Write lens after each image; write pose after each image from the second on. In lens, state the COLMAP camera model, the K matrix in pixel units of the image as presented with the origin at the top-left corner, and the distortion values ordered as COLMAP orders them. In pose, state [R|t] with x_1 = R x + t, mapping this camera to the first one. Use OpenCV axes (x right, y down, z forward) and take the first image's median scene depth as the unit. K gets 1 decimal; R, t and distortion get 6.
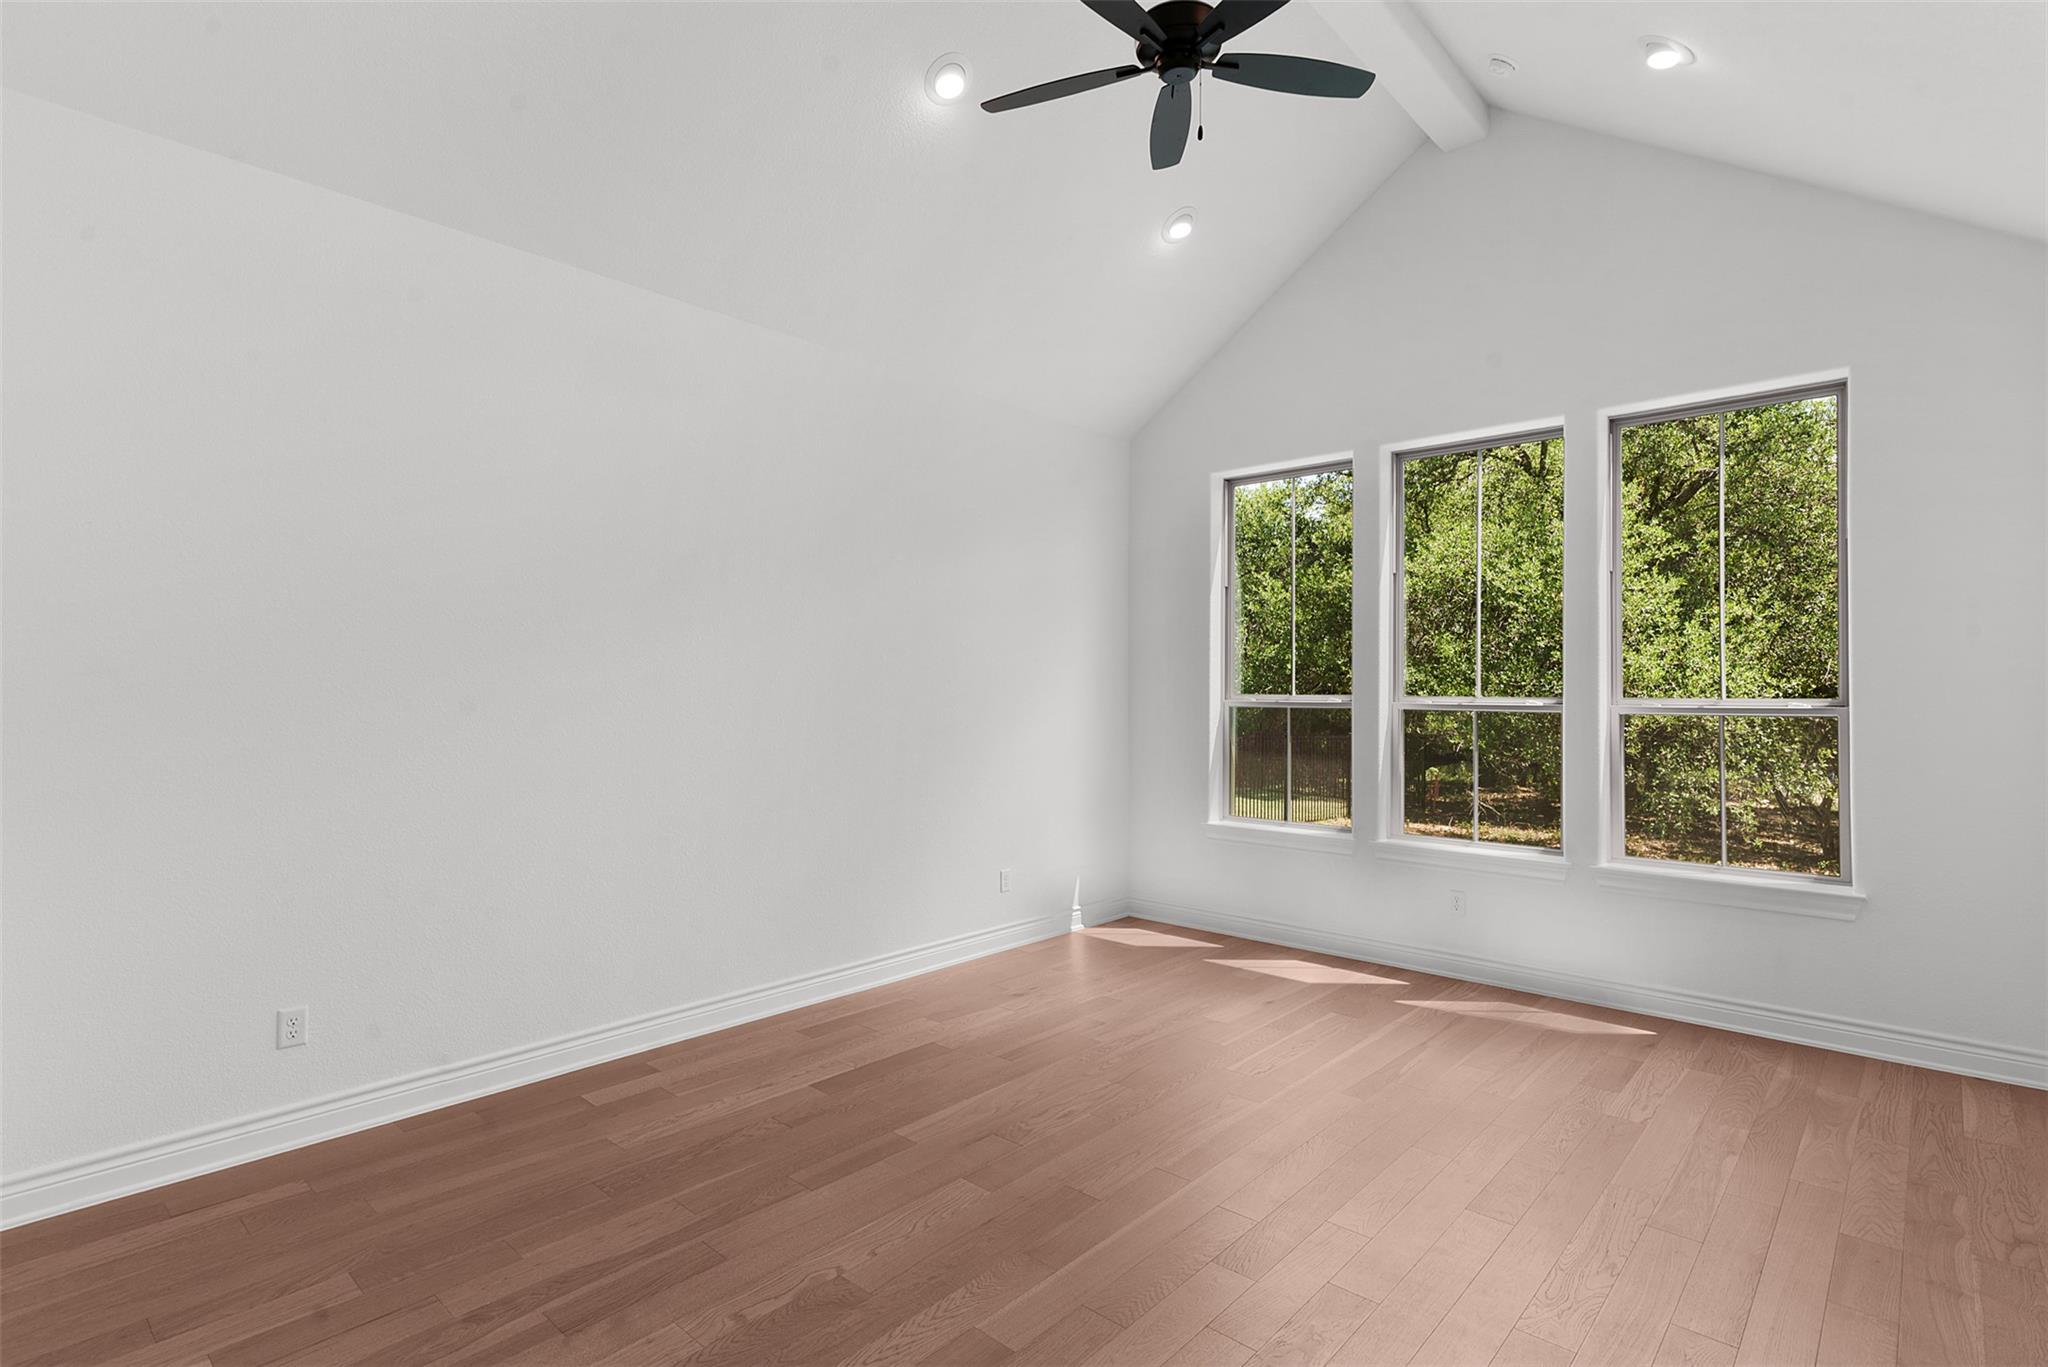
lens RADIAL K [[1000.0, 0, 1023.8], [0, 1000.0, 681.3], [0, 0, 1]] dist [0.003398, -0.000268]
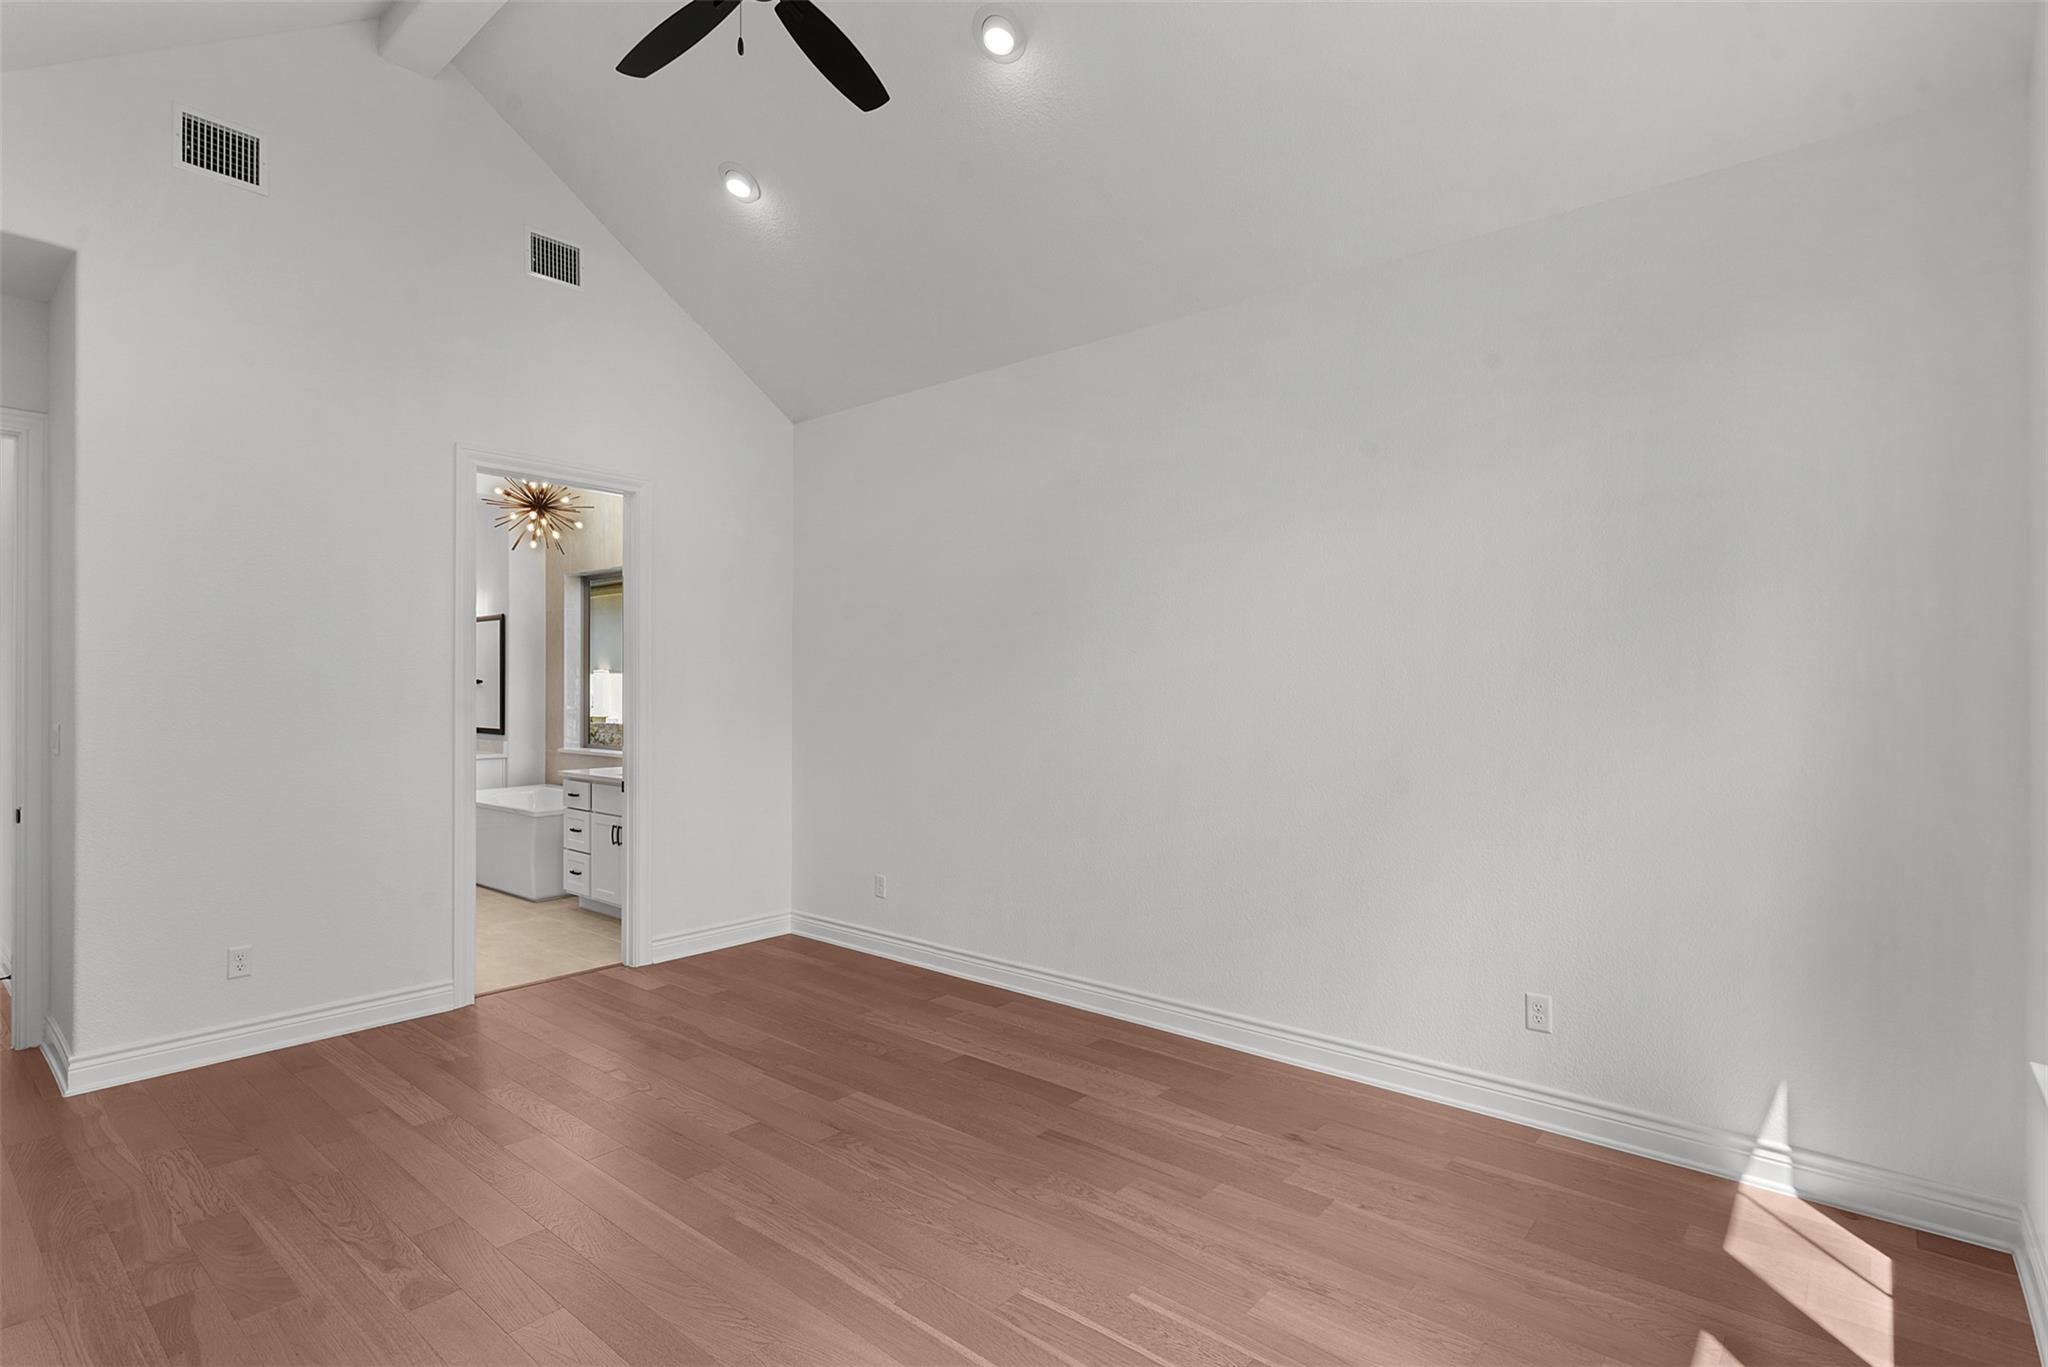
lens RADIAL K [[1000.0, 0, 1025.9], [0, 1000.0, 686.5], [0, 0, 1]] dist [0.003398, -0.000268]
pose [[0.028982, -0.016747, -0.999440, 0.827819], [-0.001086, 0.999859, -0.016786, 0.023022], [0.999579, 0.001571, 0.028960, 0.979581]]
